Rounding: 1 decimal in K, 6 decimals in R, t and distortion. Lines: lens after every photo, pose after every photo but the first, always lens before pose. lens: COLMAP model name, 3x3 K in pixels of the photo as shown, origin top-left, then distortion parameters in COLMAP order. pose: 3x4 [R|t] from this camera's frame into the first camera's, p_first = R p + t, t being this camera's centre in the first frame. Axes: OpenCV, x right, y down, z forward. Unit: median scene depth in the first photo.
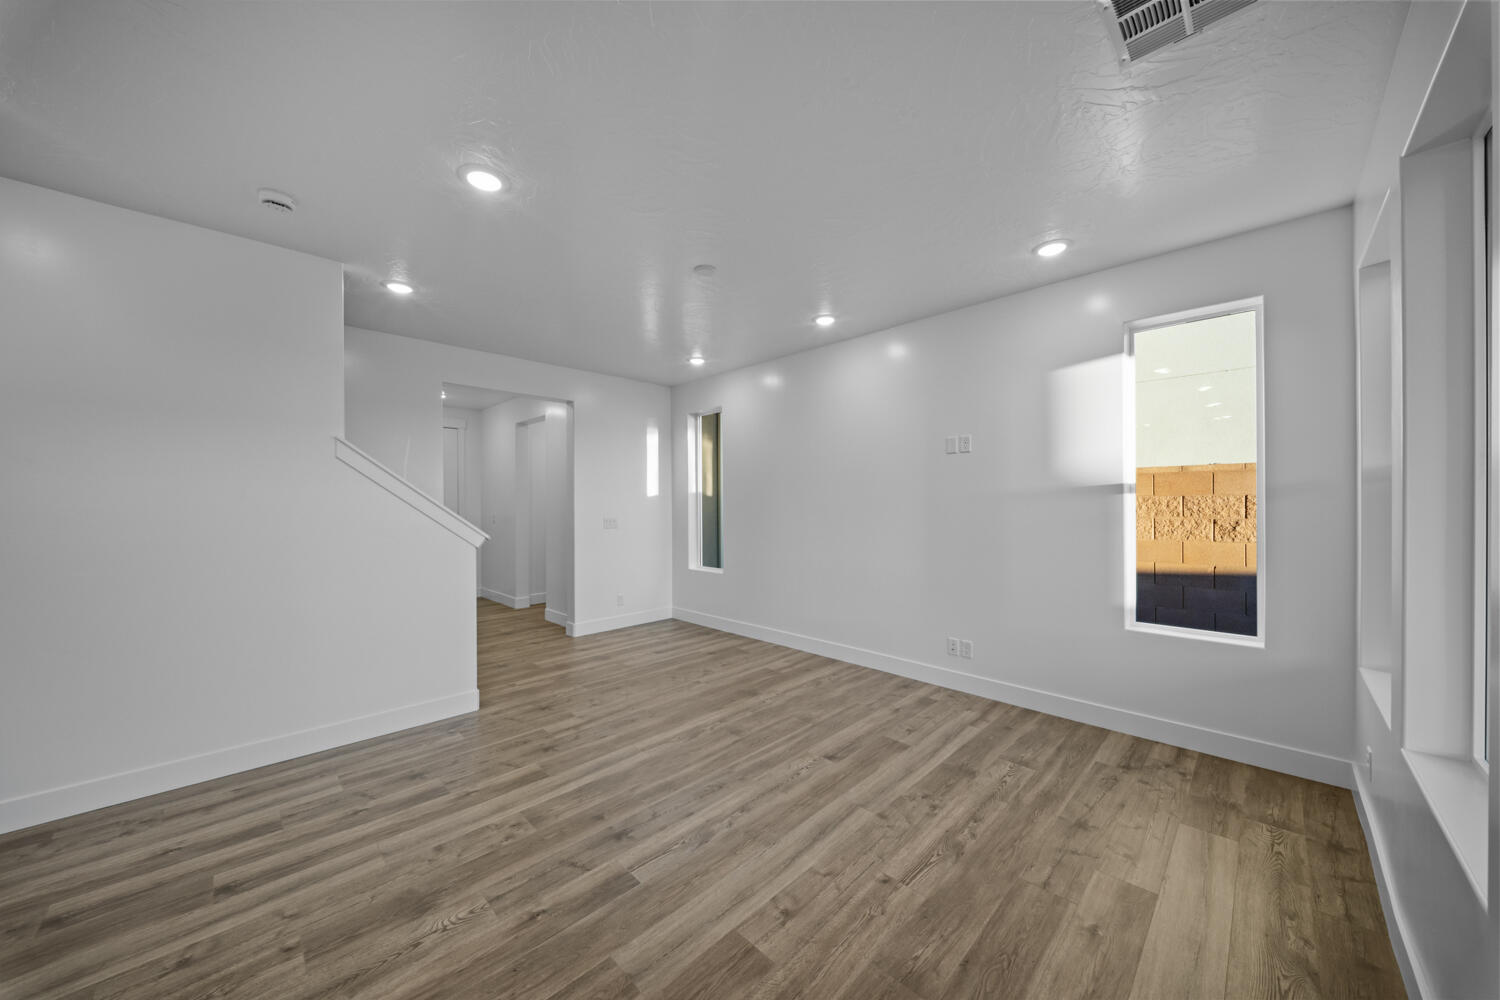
lens RADIAL K [[527.7, 0, 746.4], [0, 527.7, 502.5], [0, 0, 1]] dist [0.011703, -0.007273]
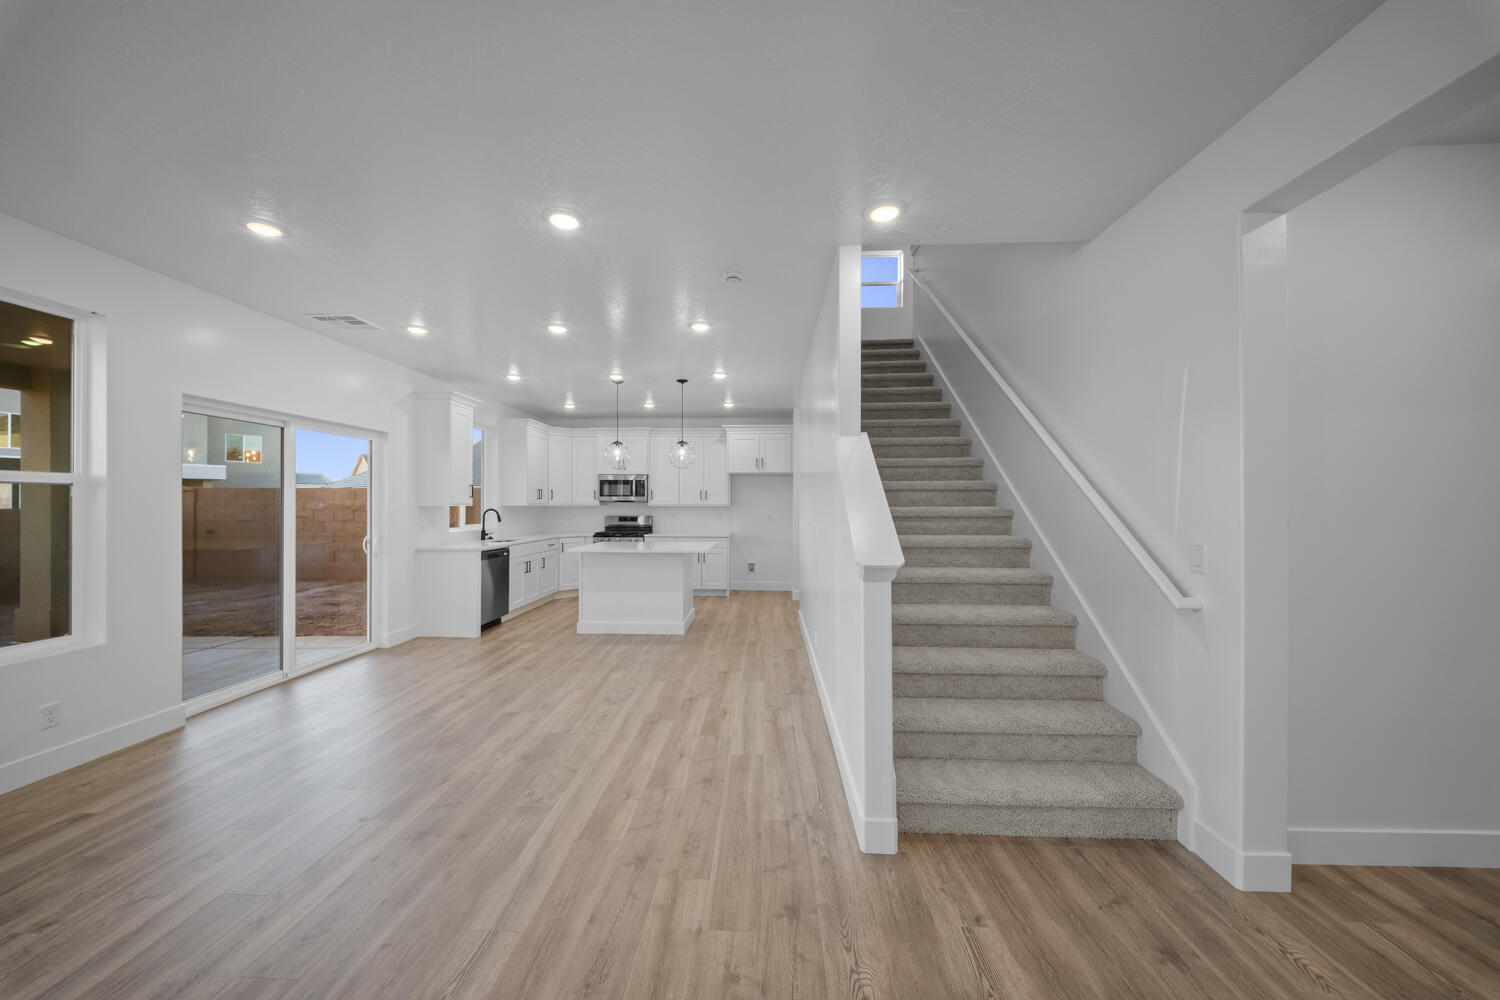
lens RADIAL K [[521.8, 0, 743.9], [0, 521.8, 503.8], [0, 0, 1]] dist [0.002169, -0.002290]
pose [[-0.731187, 0.001003, -0.682176, -0.008949], [-0.000377, 0.999998, 0.001874, -0.002401], [0.682177, 0.001627, -0.731185, 1.563077]]
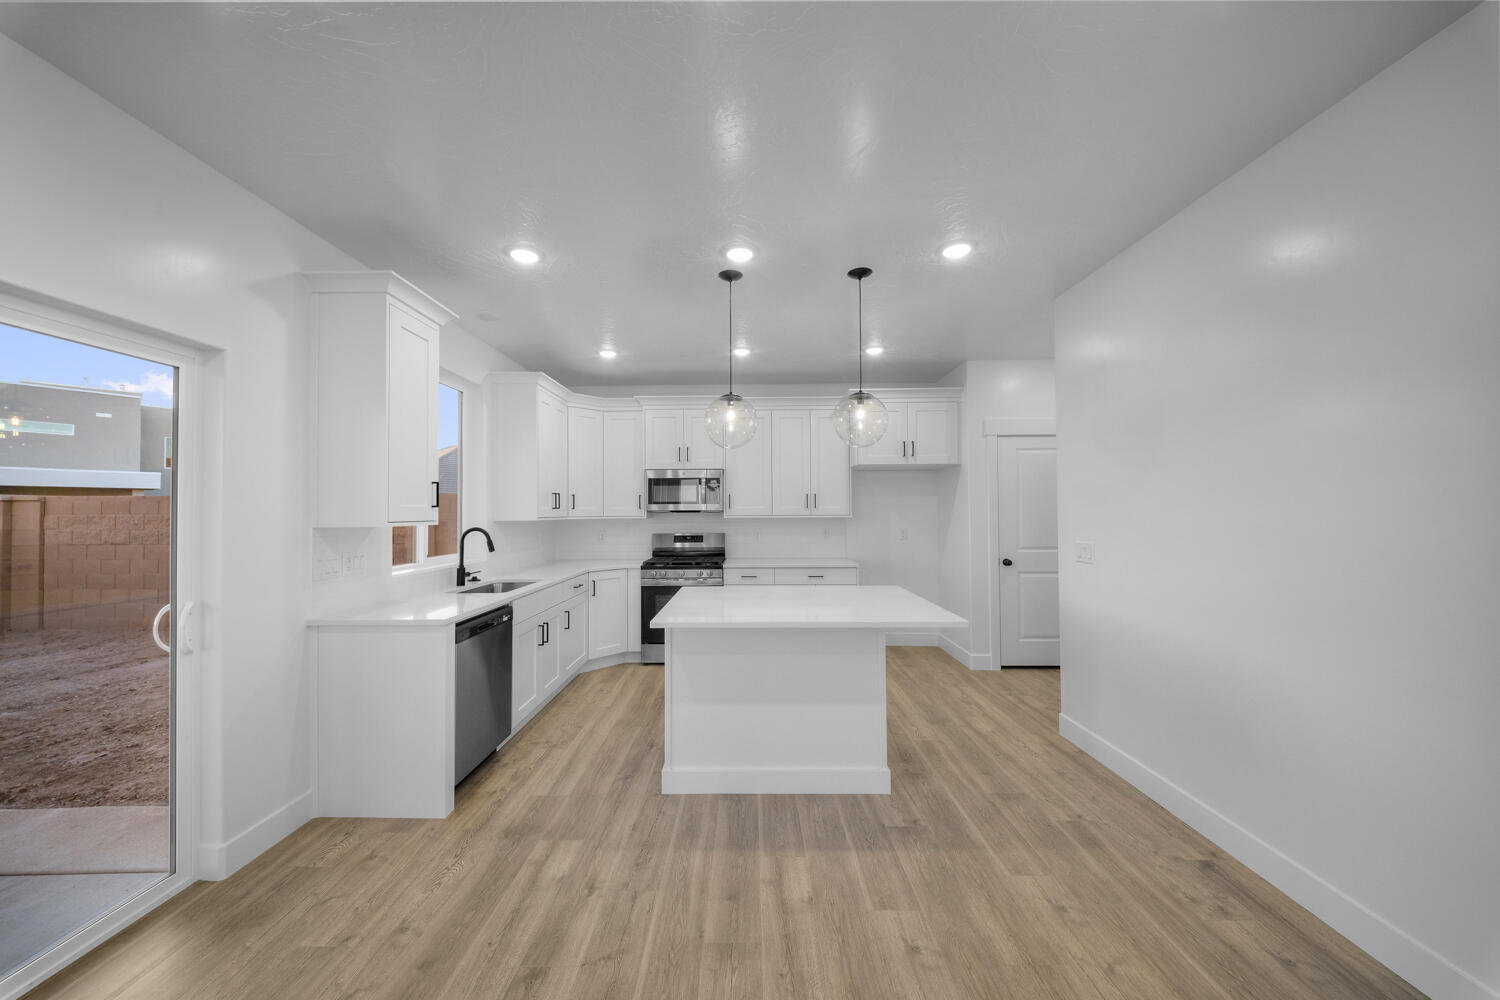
lens RADIAL K [[521.1, 0, 745.8], [0, 521.1, 500.8], [0, 0, 1]] dist [0.017879, -0.011584]
pose [[-0.707487, -0.007599, -0.706686, -0.316574], [0.007286, 0.999811, -0.018046, -0.013050], [0.706689, -0.017917, -0.707297, 0.525996]]
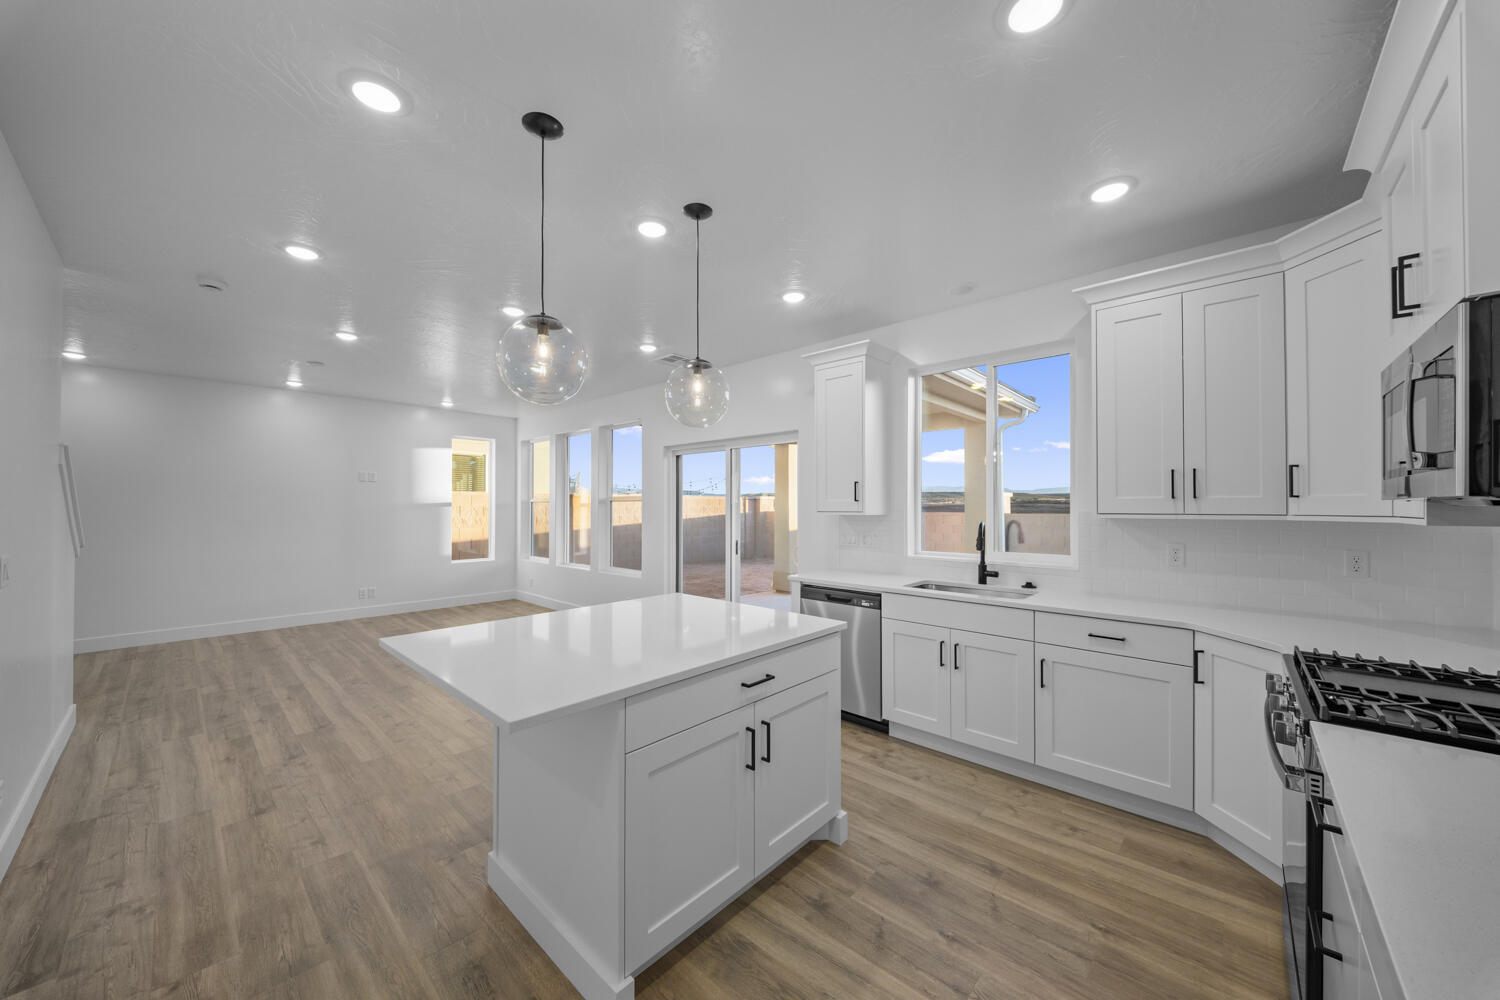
lens RADIAL K [[527.7, 0, 746.4], [0, 527.7, 502.5], [0, 0, 1]] dist [0.011703, -0.007273]
pose [[-0.048051, 0.013113, 0.998759, -1.805026], [0.001357, 0.999914, -0.013063, -0.004628], [-0.998844, 0.000728, -0.048065, -0.227839]]
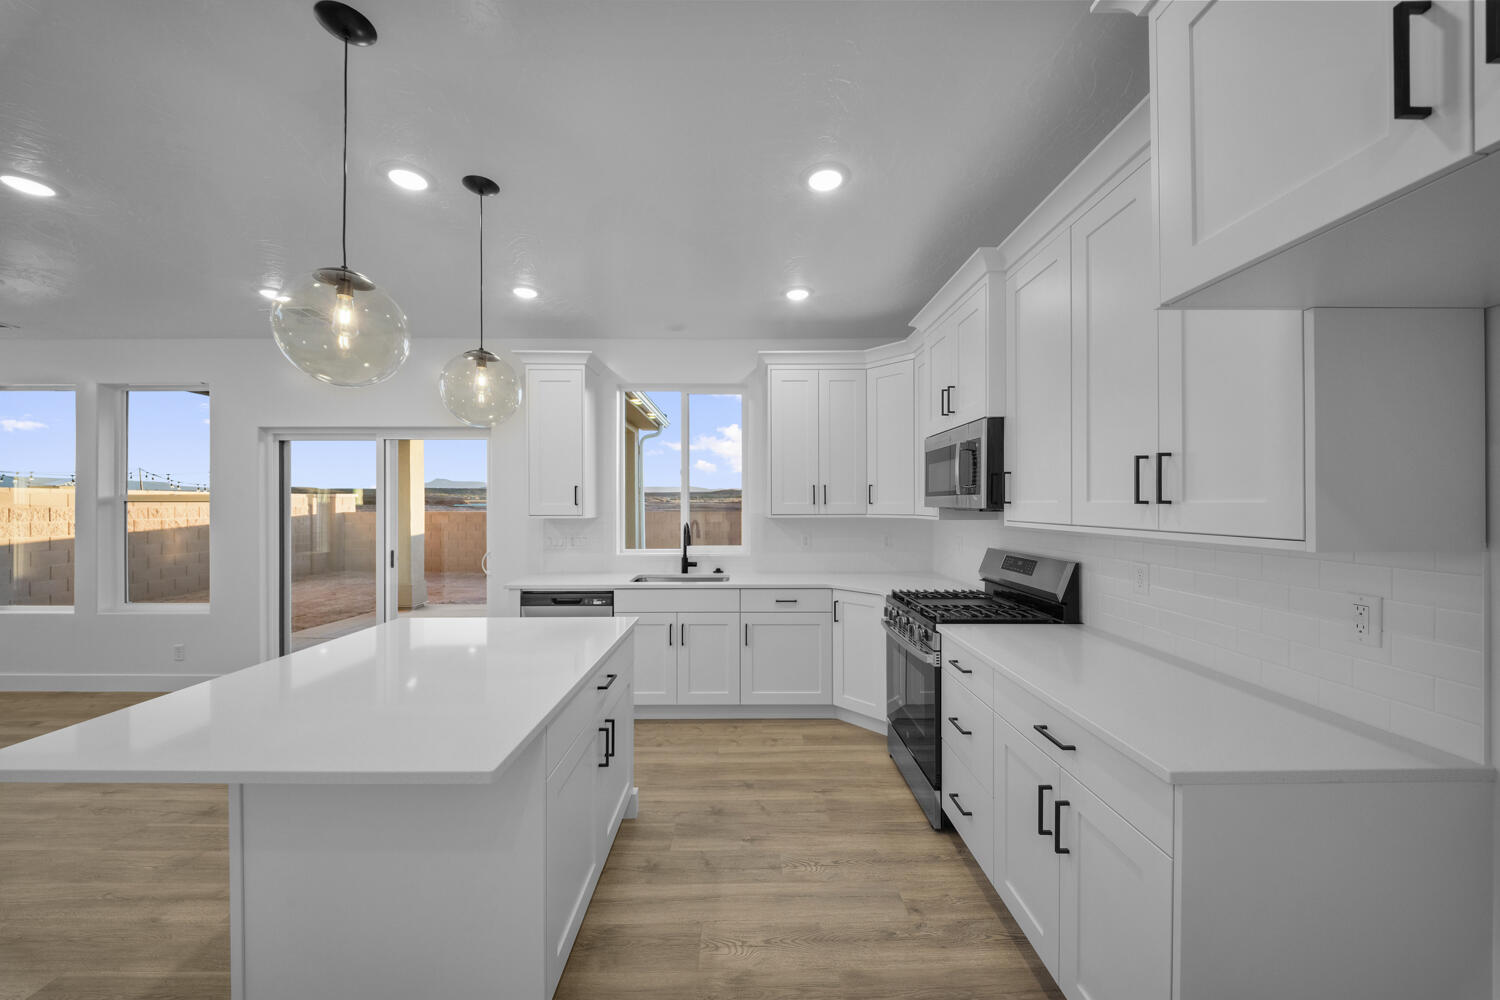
lens RADIAL K [[521.8, 0, 743.9], [0, 521.8, 503.8], [0, 0, 1]] dist [0.002169, -0.002290]
pose [[-0.713119, 0.006568, 0.701012, -1.755738], [0.006524, 0.999975, -0.002733, -0.019666], [-0.701012, 0.002625, -0.713144, 0.067293]]
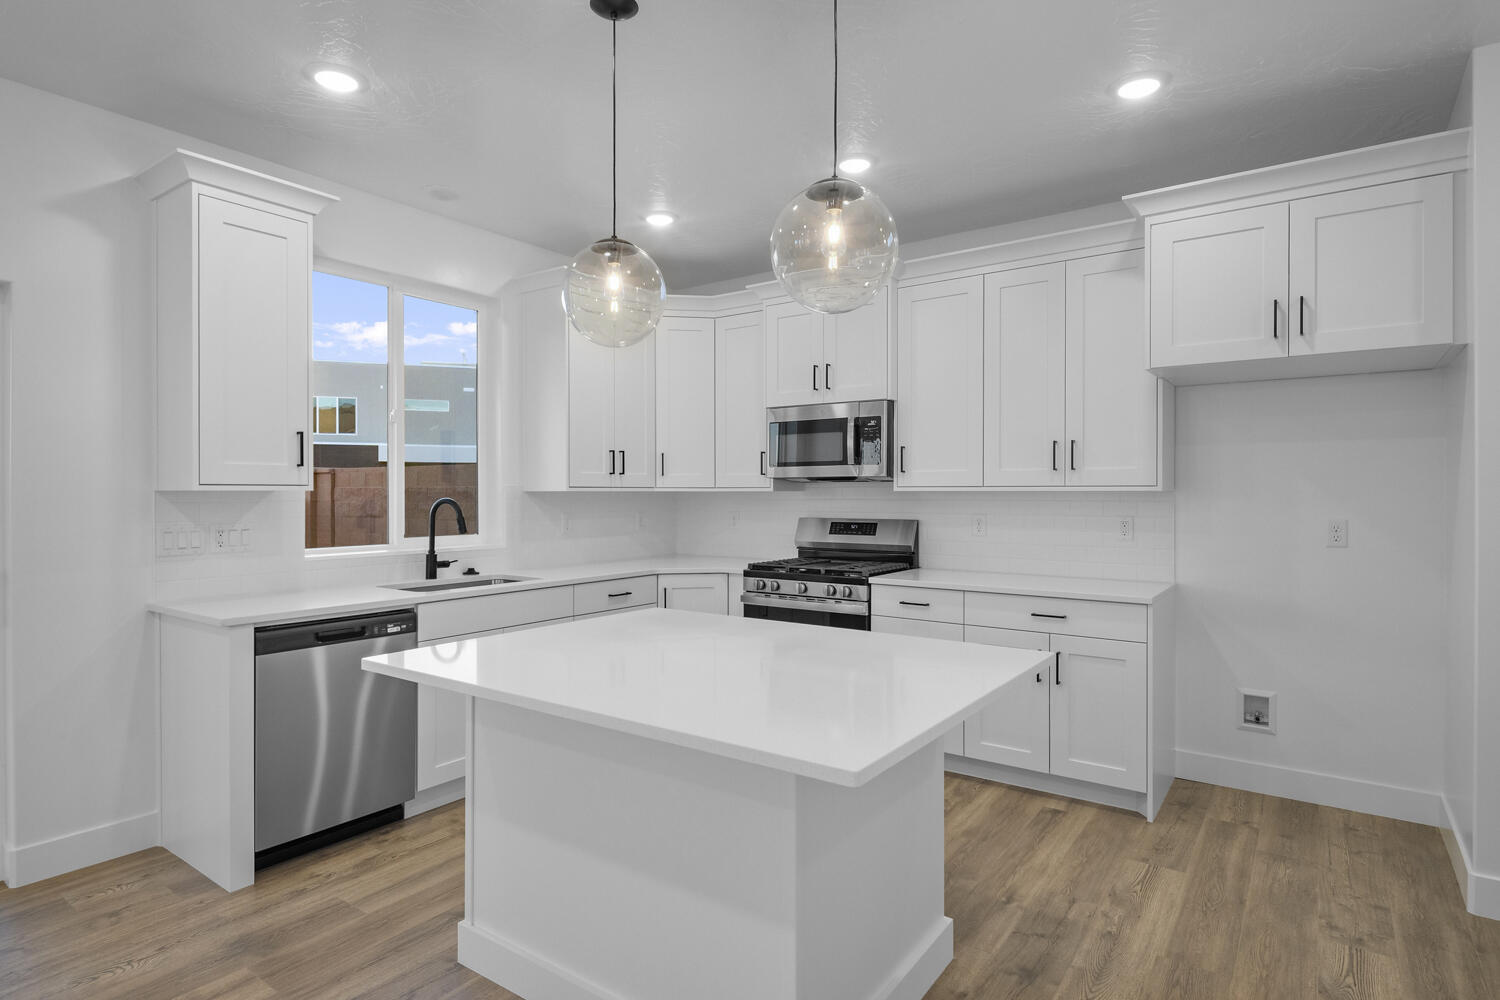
lens RADIAL K [[799.7, 0, 744.9], [0, 799.7, 492.8], [0, 0, 1]] dist [0.002151, -0.000820]
pose [[-0.985479, 0.003877, -0.169754, -0.988457], [0.003512, 0.999991, 0.002454, 0.011726], [0.169762, 0.001822, -0.985483, 0.598120]]
